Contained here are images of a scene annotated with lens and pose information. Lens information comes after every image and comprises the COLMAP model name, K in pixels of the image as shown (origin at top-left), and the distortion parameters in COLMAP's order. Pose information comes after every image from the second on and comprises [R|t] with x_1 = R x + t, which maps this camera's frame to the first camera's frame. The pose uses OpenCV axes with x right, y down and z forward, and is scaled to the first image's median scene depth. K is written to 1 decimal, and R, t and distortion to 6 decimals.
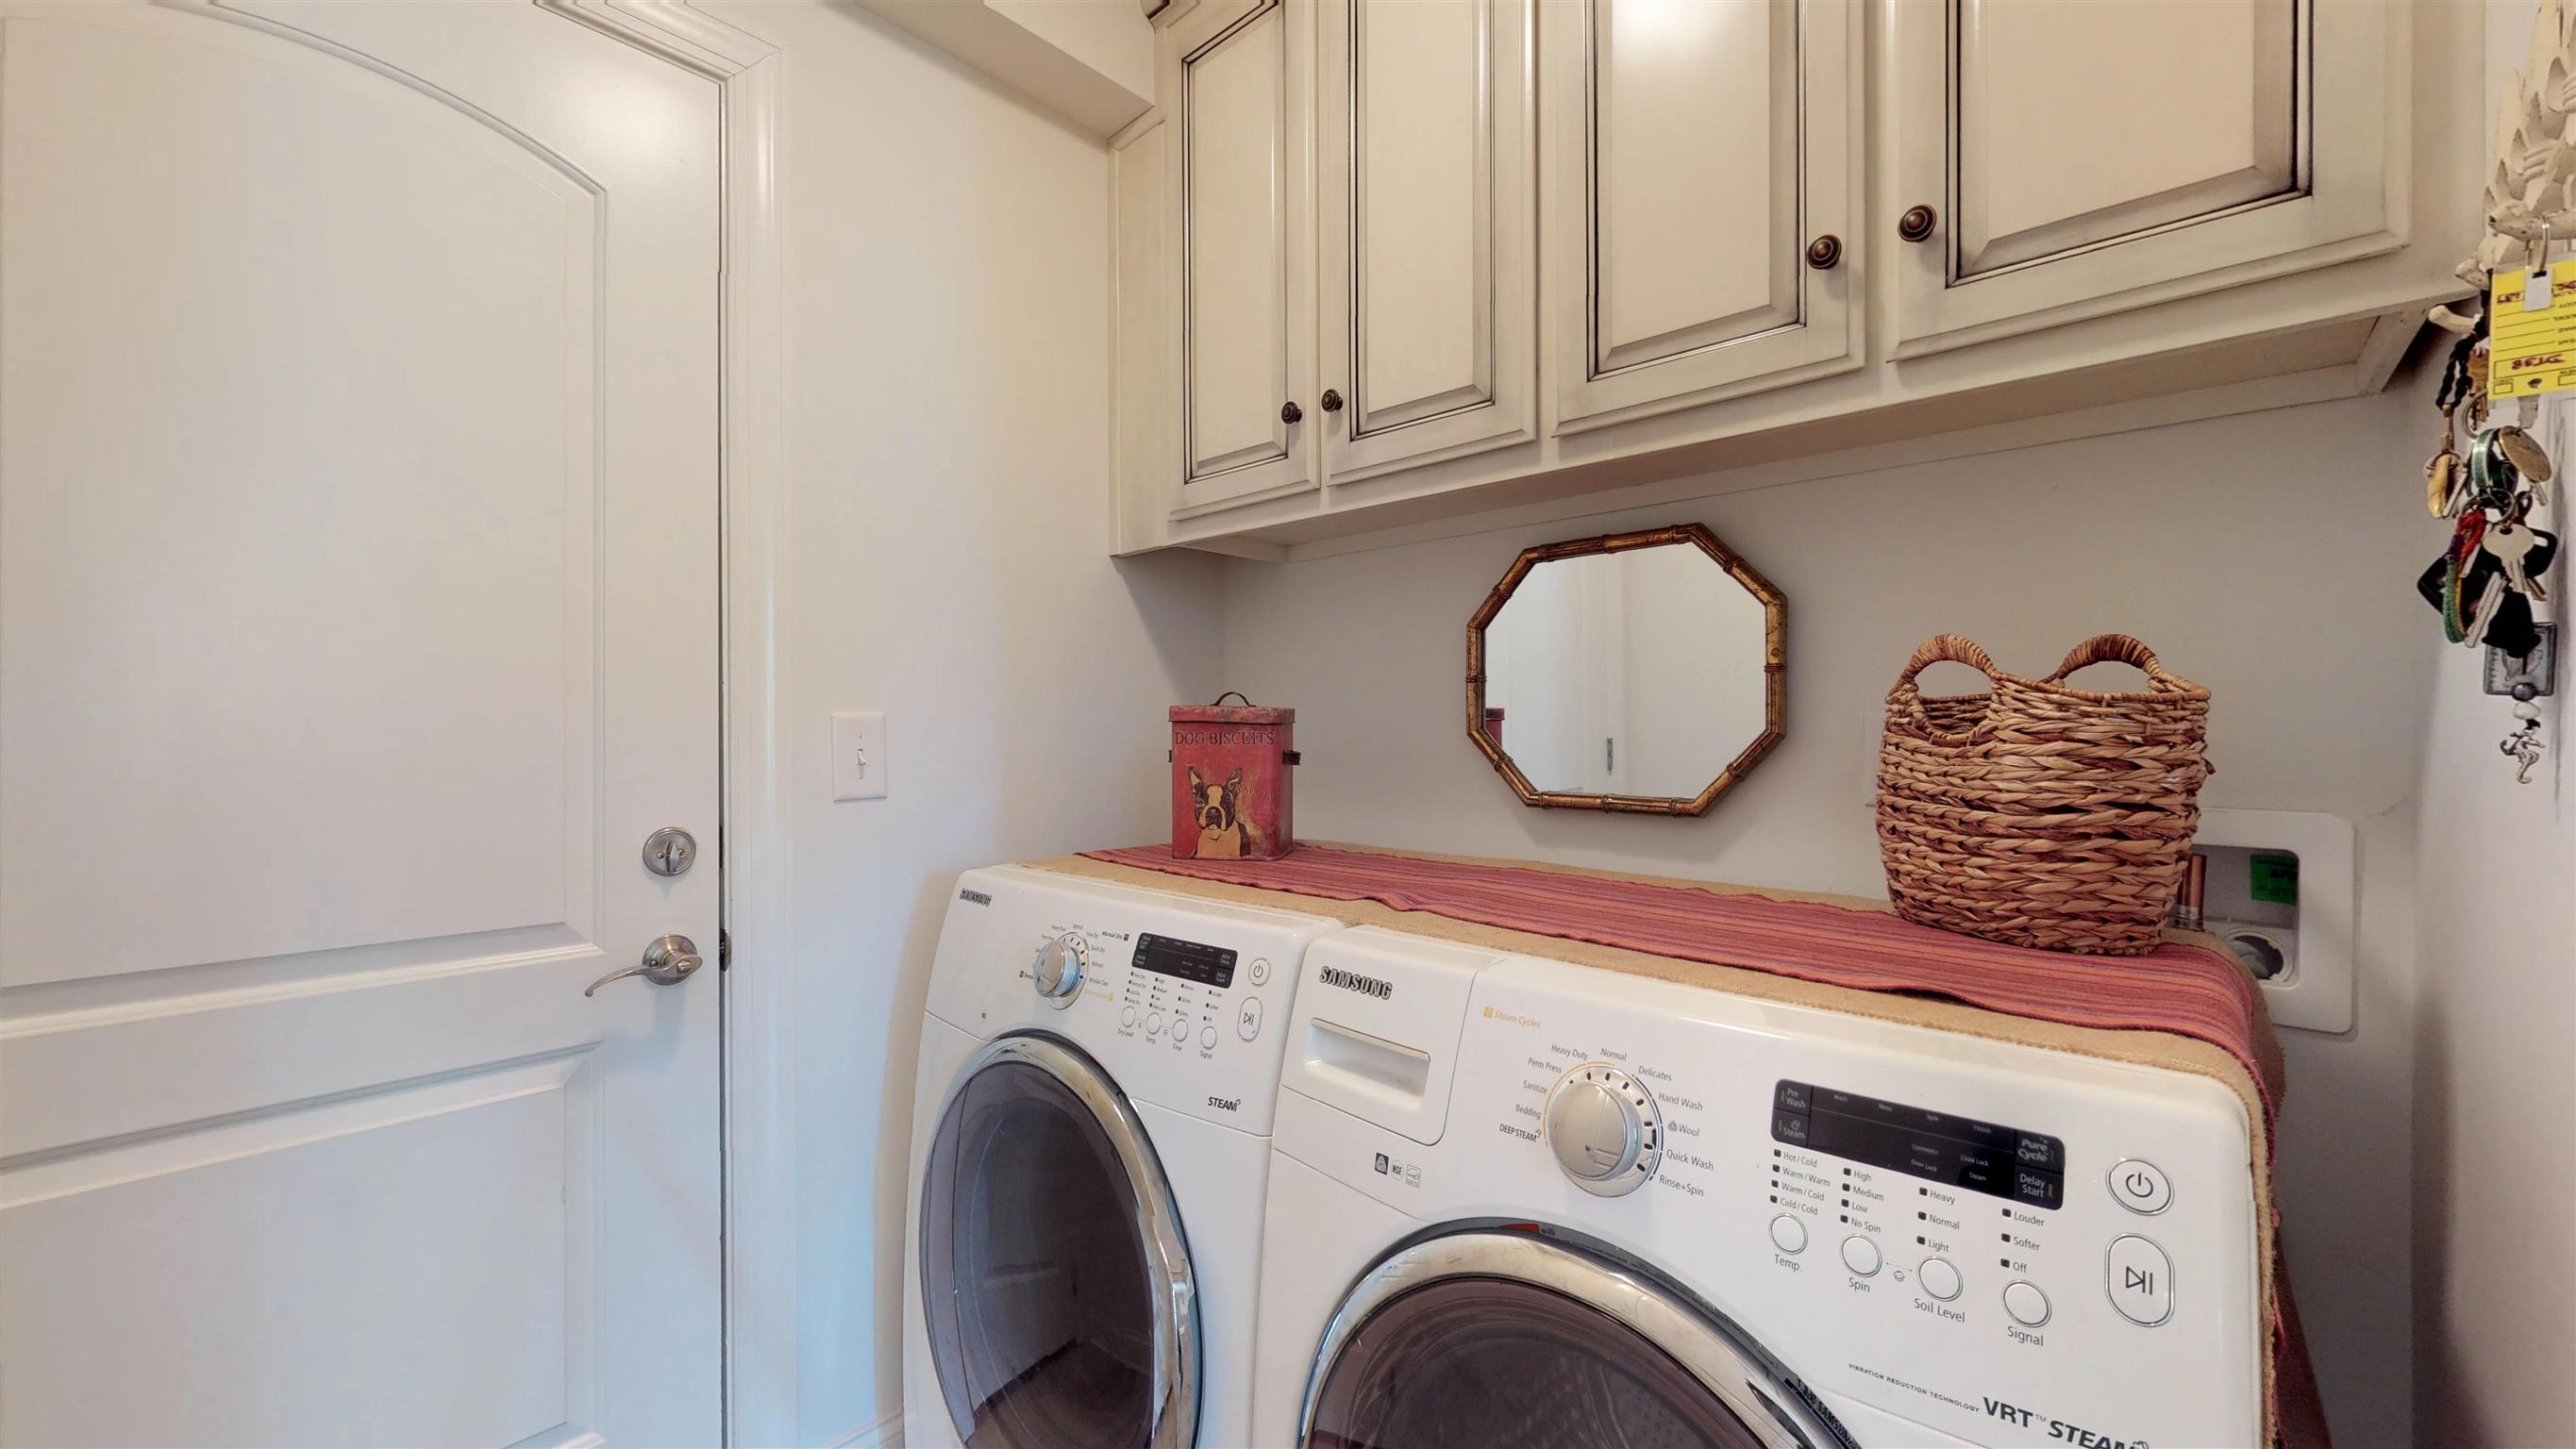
lens RADIAL K [[969.6, 0, 1288.4], [0, 969.6, 725.7], [0, 0, 1]] dist [0.000586, -0.000172]
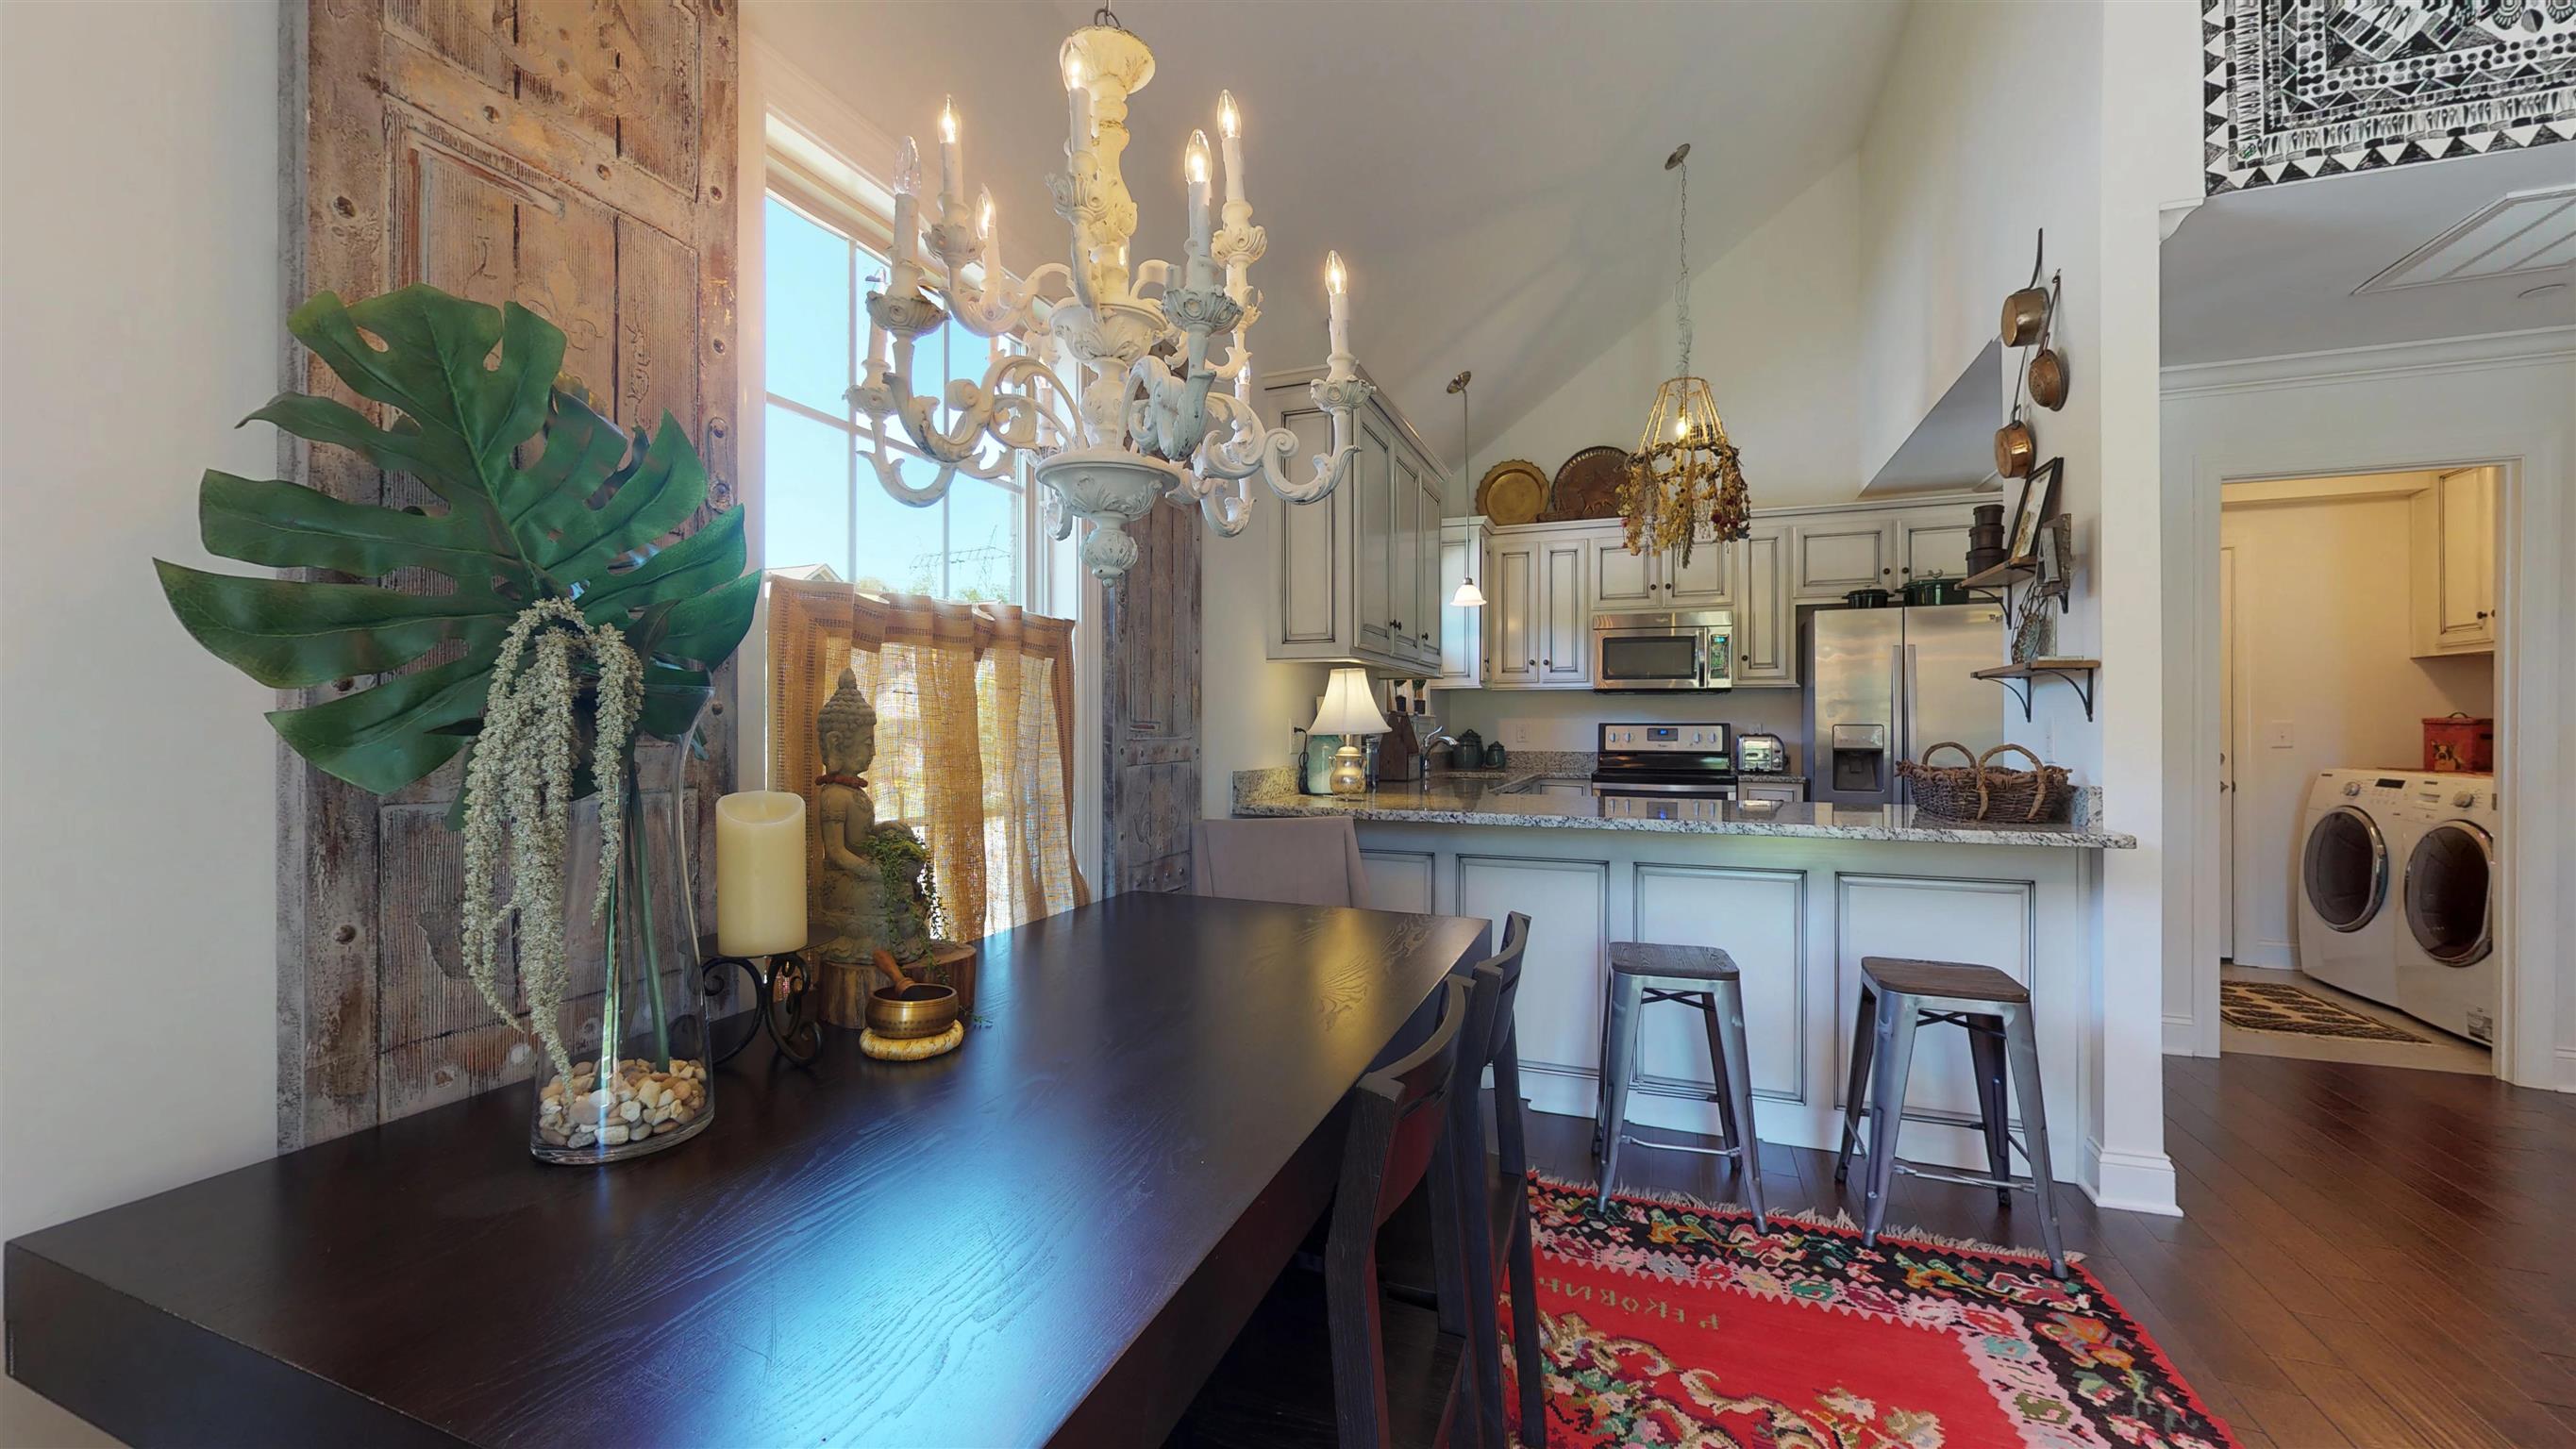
lens RADIAL K [[969.6, 0, 1293.3], [0, 969.6, 718.4], [0, 0, 1]] dist [0.000586, -0.000172]
pose [[0.355727, -0.003139, -0.934585, 1.424150], [-0.001959, 0.999990, -0.004104, -0.000715], [0.934588, 0.003291, 0.355717, -3.275960]]
